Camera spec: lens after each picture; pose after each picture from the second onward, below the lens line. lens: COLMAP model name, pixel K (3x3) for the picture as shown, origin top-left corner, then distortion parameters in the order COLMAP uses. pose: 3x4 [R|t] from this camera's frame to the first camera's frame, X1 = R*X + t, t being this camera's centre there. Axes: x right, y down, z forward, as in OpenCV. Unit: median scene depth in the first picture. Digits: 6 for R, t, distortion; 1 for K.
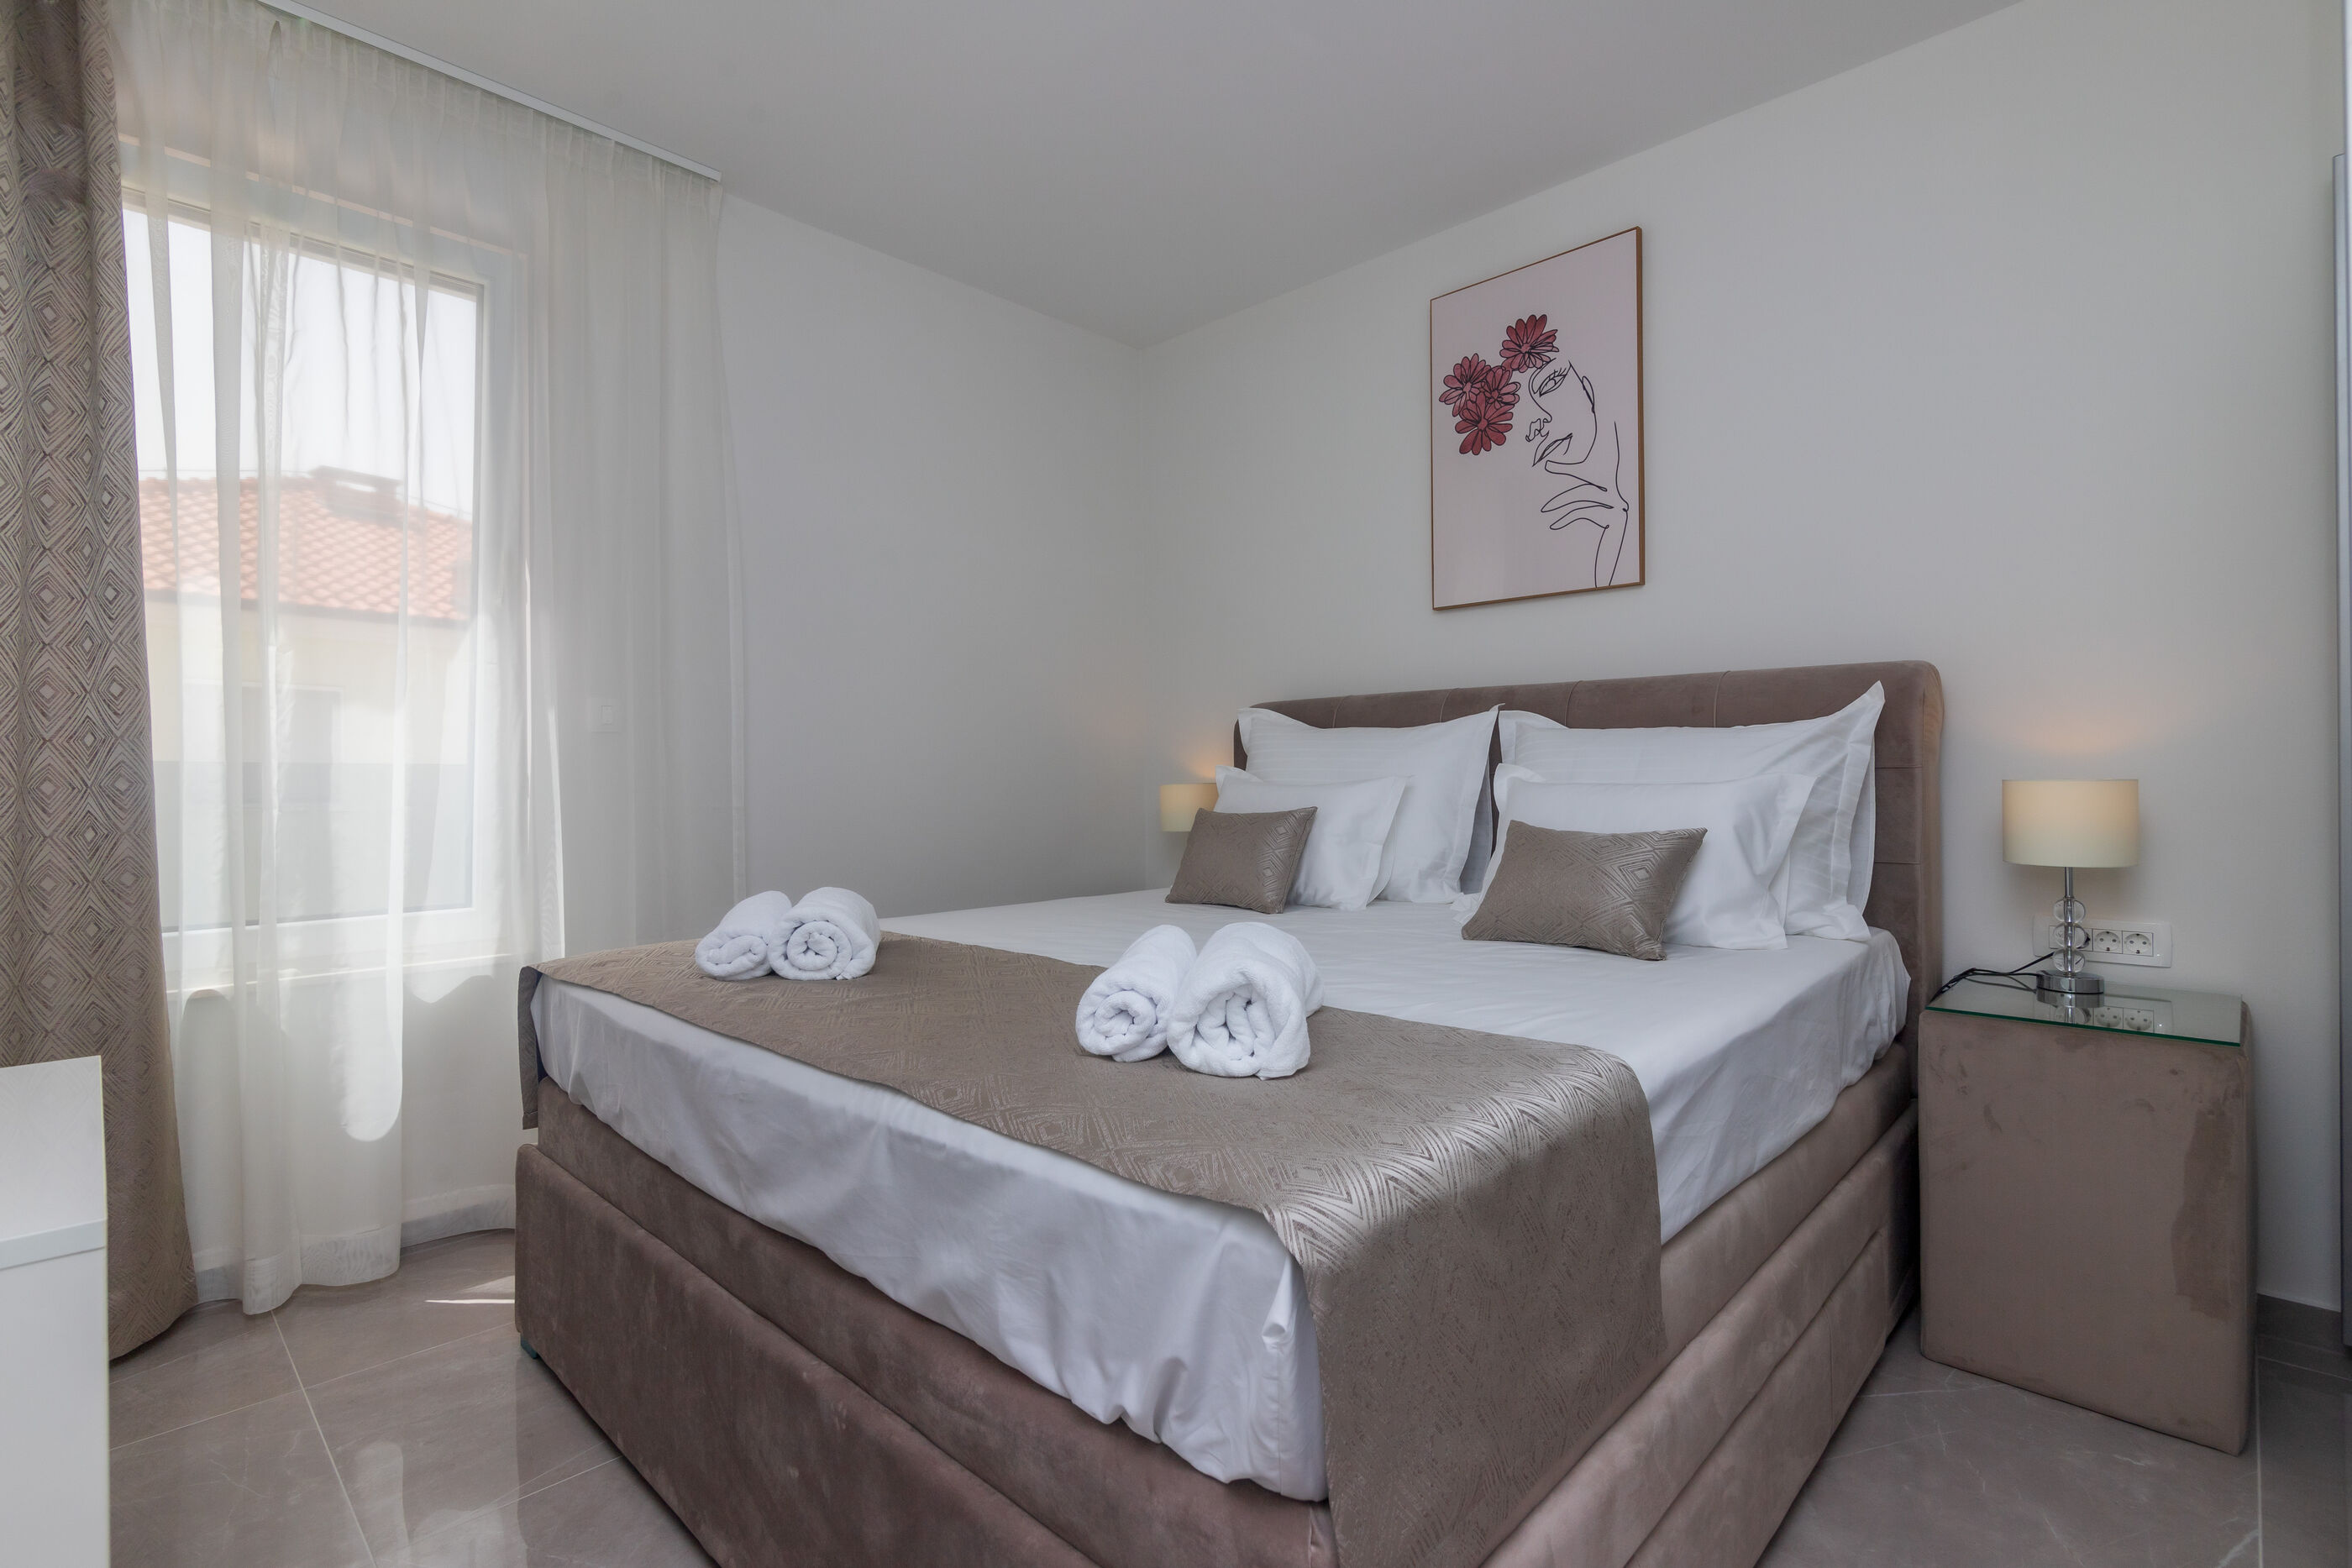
lens RADIAL K [[1093.9, 0, 1176.0], [0, 1093.9, 784.0], [0, 0, 1]] dist [-0.001147, -0.000216]
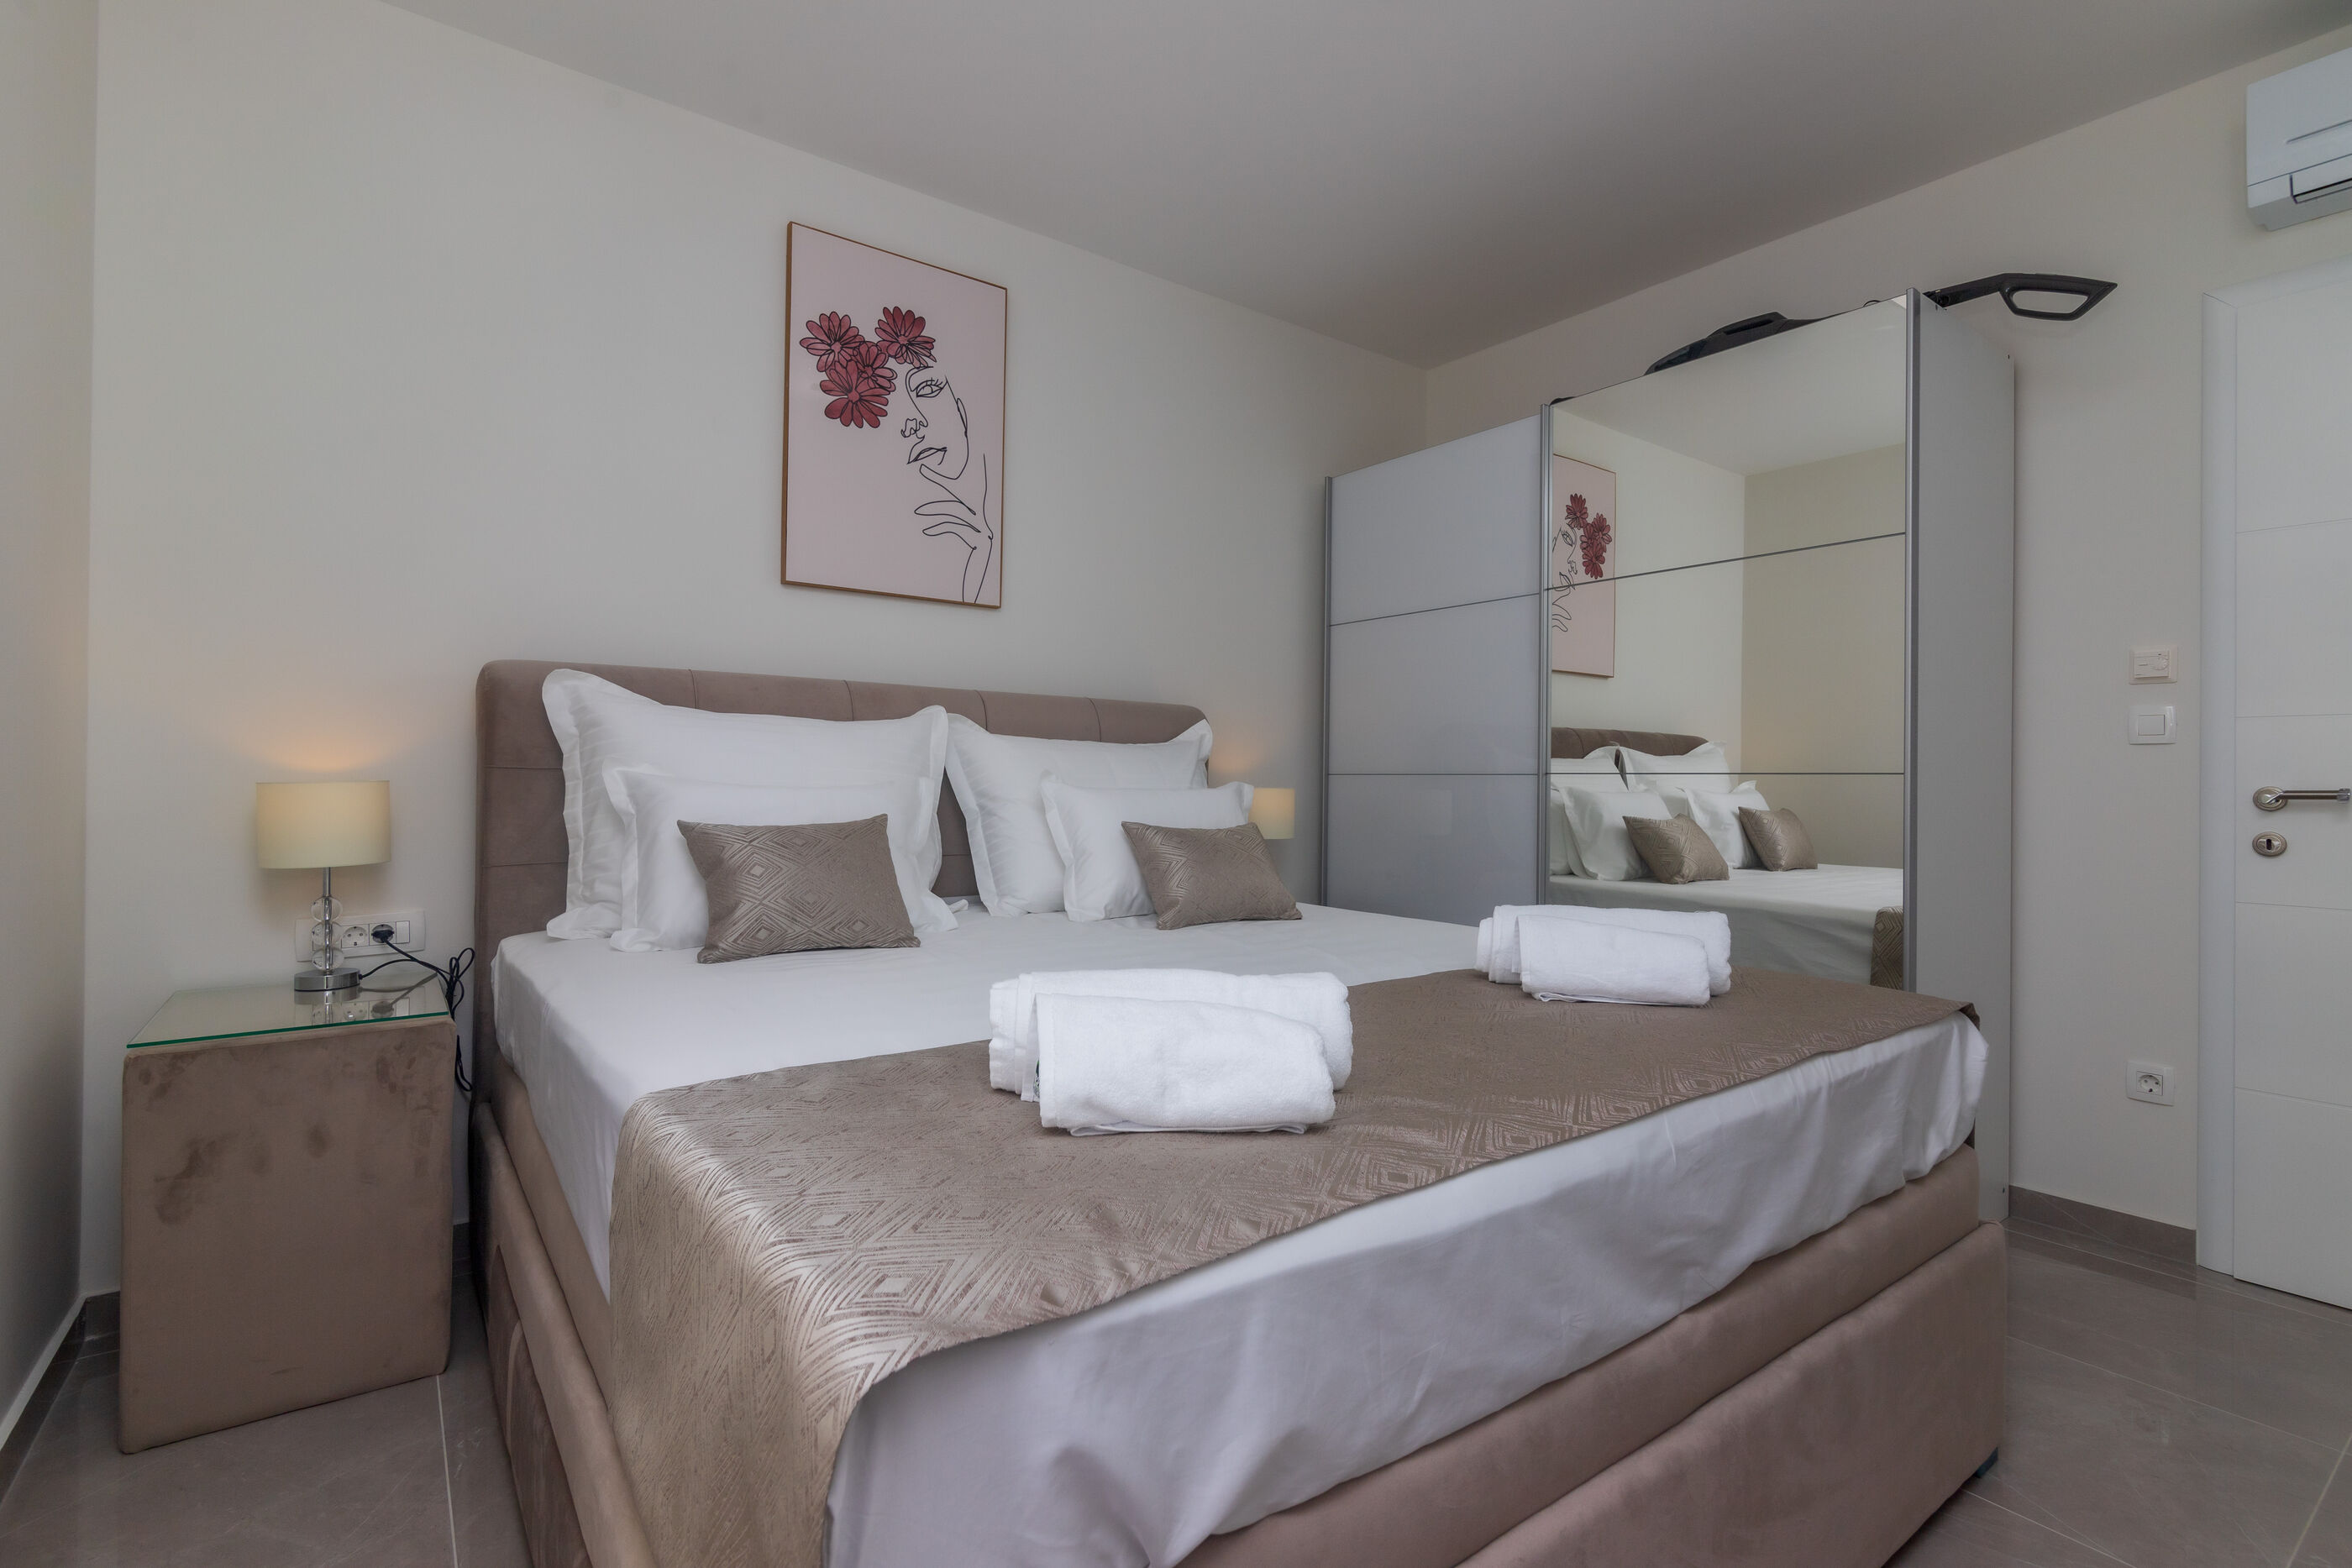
lens RADIAL K [[1083.5, 0, 1211.3], [0, 1083.5, 782.8], [0, 0, 1]] dist [0.002862, 0.000545]
pose [[0.150228, 0.006204, 0.988632, -0.589701], [-0.006966, 0.999962, -0.005216, -0.000097], [-0.988627, -0.006103, 0.150266, 0.575641]]
